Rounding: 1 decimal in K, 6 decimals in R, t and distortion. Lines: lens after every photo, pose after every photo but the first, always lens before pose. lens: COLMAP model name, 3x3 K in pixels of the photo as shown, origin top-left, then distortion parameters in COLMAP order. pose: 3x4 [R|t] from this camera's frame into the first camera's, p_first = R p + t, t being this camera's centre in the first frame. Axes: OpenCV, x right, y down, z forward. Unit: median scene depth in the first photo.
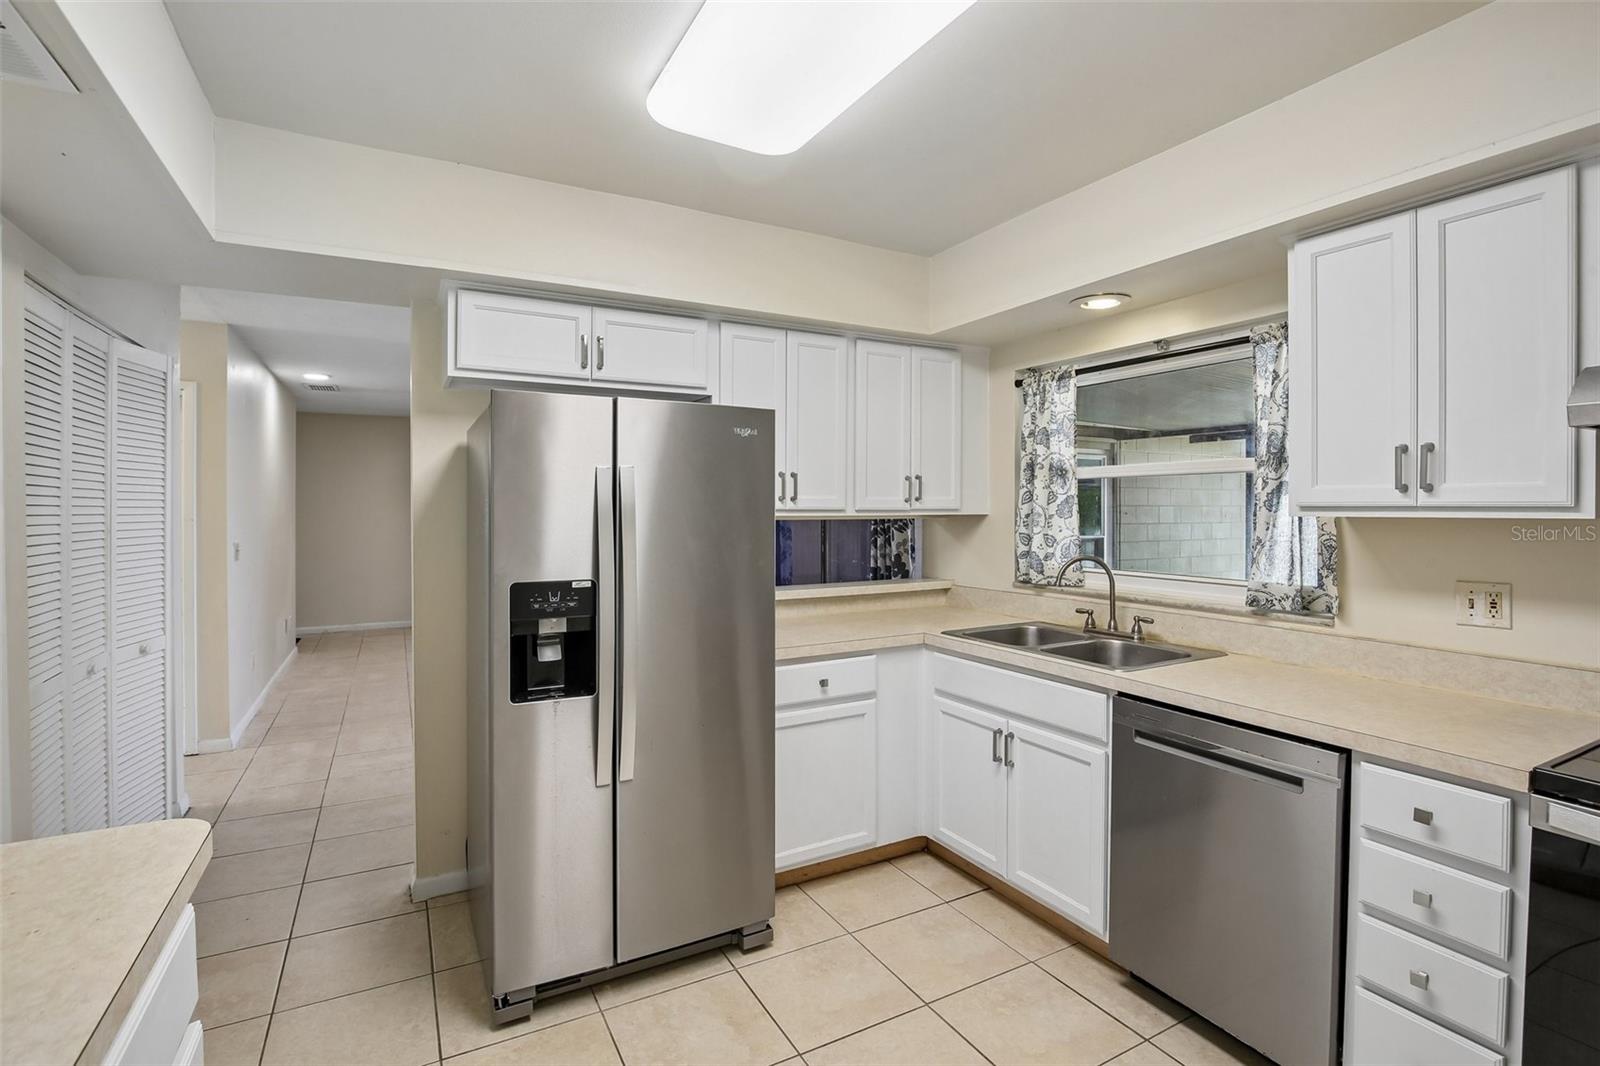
lens RADIAL K [[755.9, 0, 795.7], [0, 755.9, 504.6], [0, 0, 1]] dist [-0.033322, 0.012625]
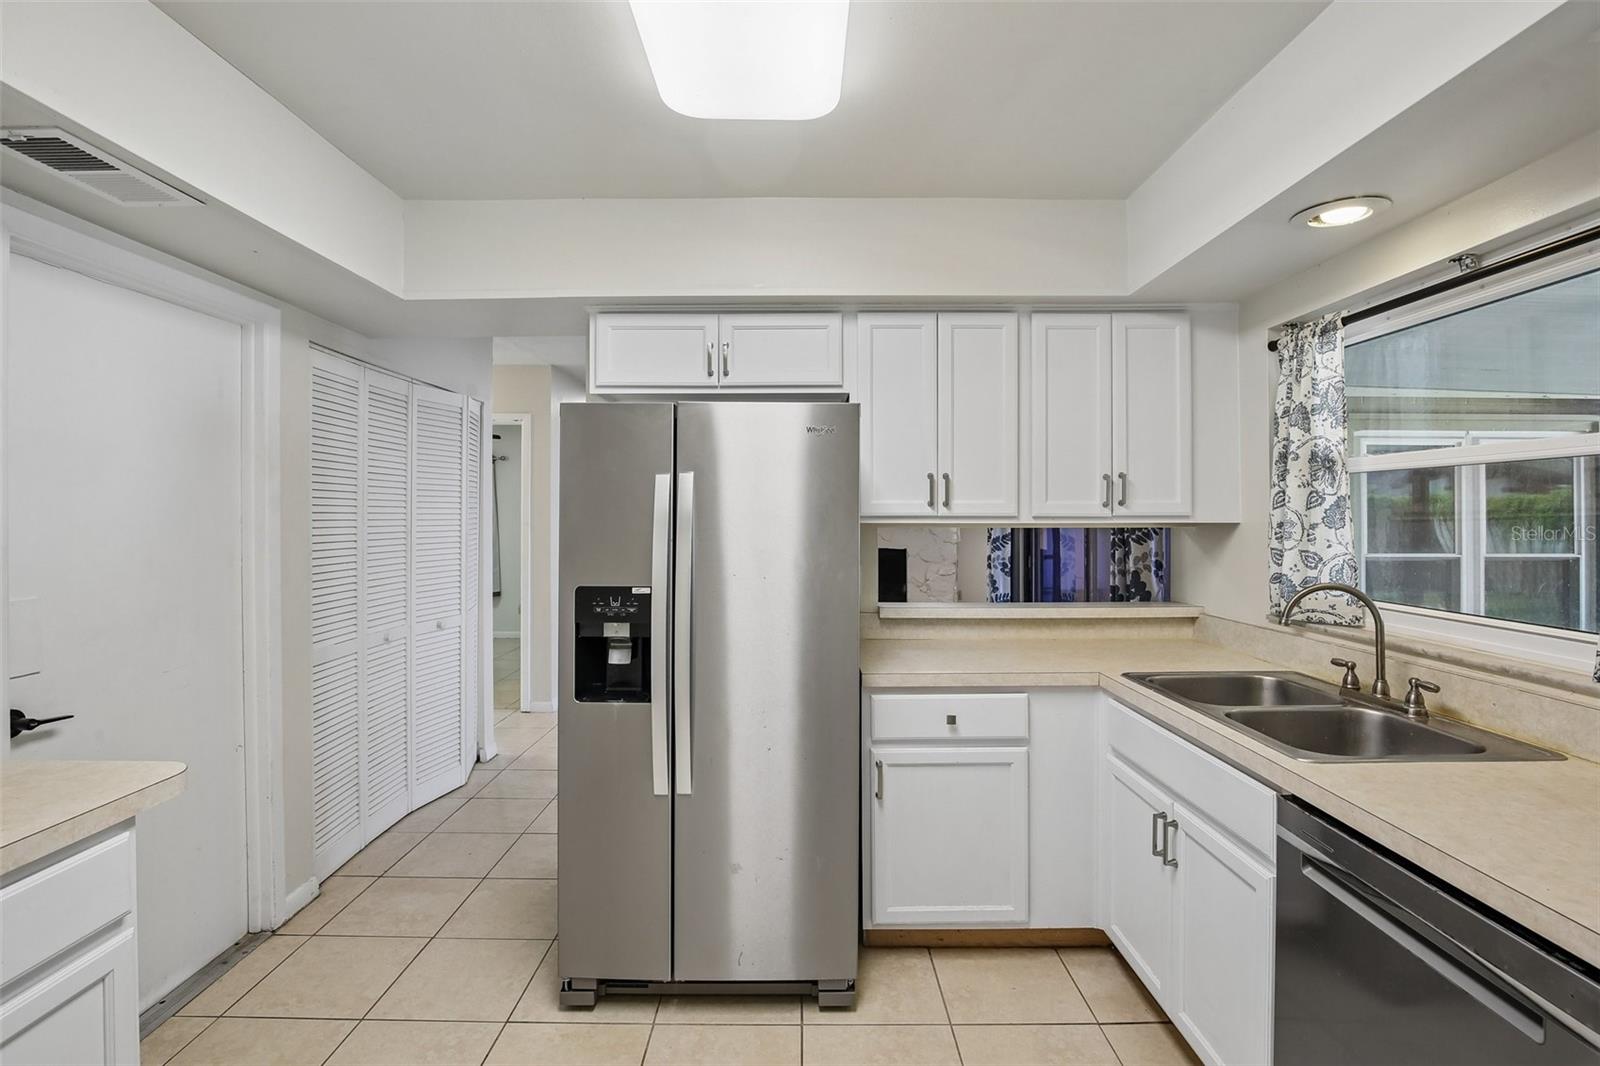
lens RADIAL K [[750.1, 0, 791.3], [0, 750.1, 502.9], [0, 0, 1]] dist [-0.027624, 0.000933]
pose [[0.875829, -0.007825, -0.482558, 0.267381], [0.002630, 0.999931, -0.011441, 0.000518], [0.482614, 0.008751, 0.875789, 0.158635]]
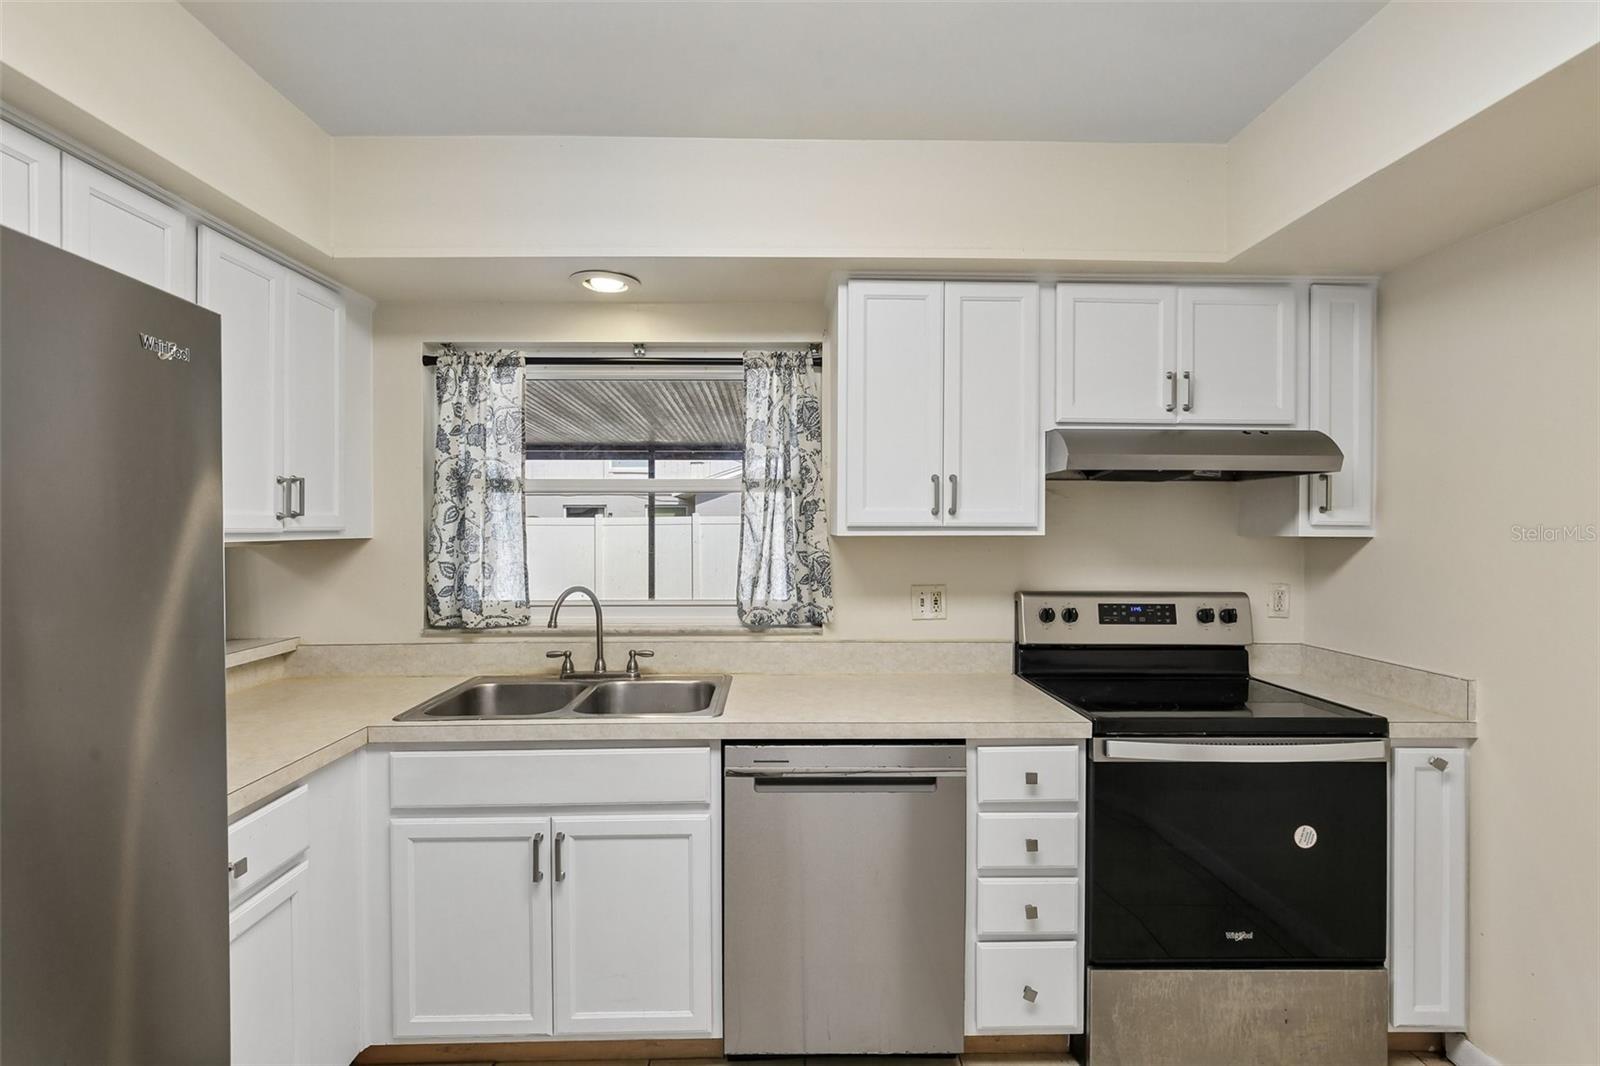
lens RADIAL K [[748.1, 0, 790.8], [0, 748.1, 530.0], [0, 0, 1]] dist [-0.001627, 0.001324]
pose [[0.460643, -0.003913, 0.887577, -0.223207], [-0.001742, 0.999984, 0.005313, 0.001399], [-0.887584, -0.003994, 0.460629, 0.398708]]
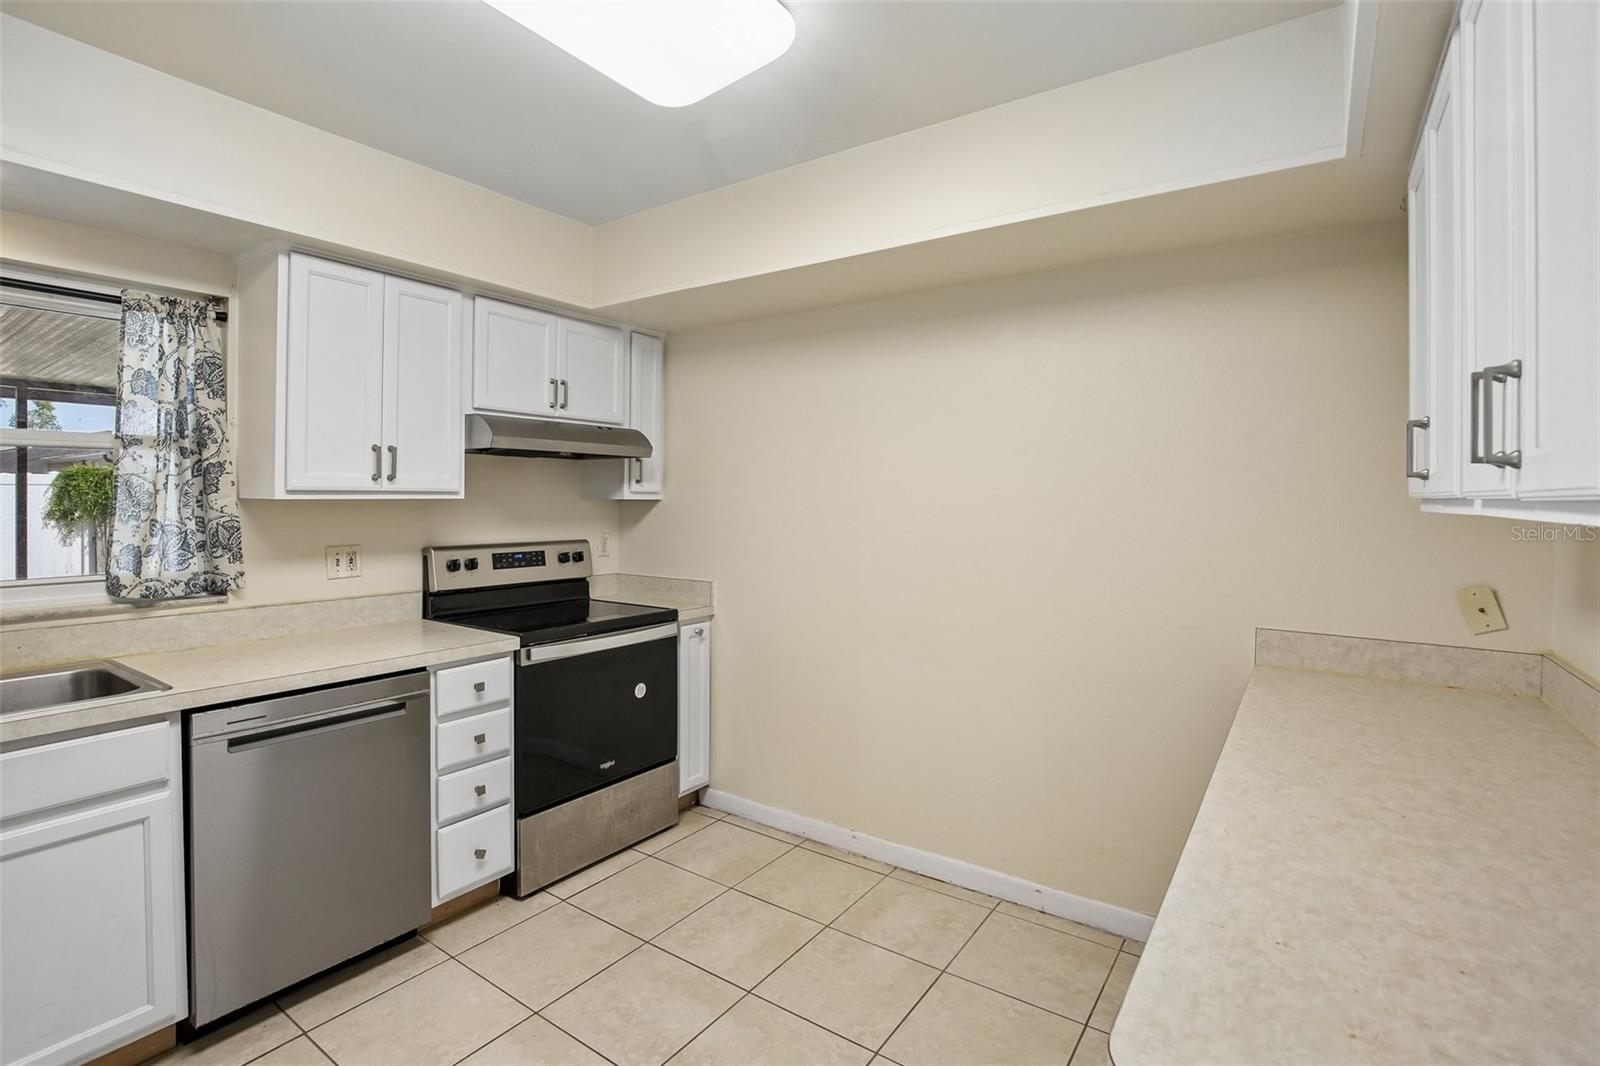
lens RADIAL K [[782.1, 0, 775.7], [0, 782.1, 497.3], [0, 0, 1]] dist [-0.002065, 0.000004]
pose [[-0.421663, -0.007454, 0.906722, -0.474773], [-0.009303, 0.999949, 0.003894, 0.001150], [-0.906705, -0.006793, -0.421711, 0.576595]]
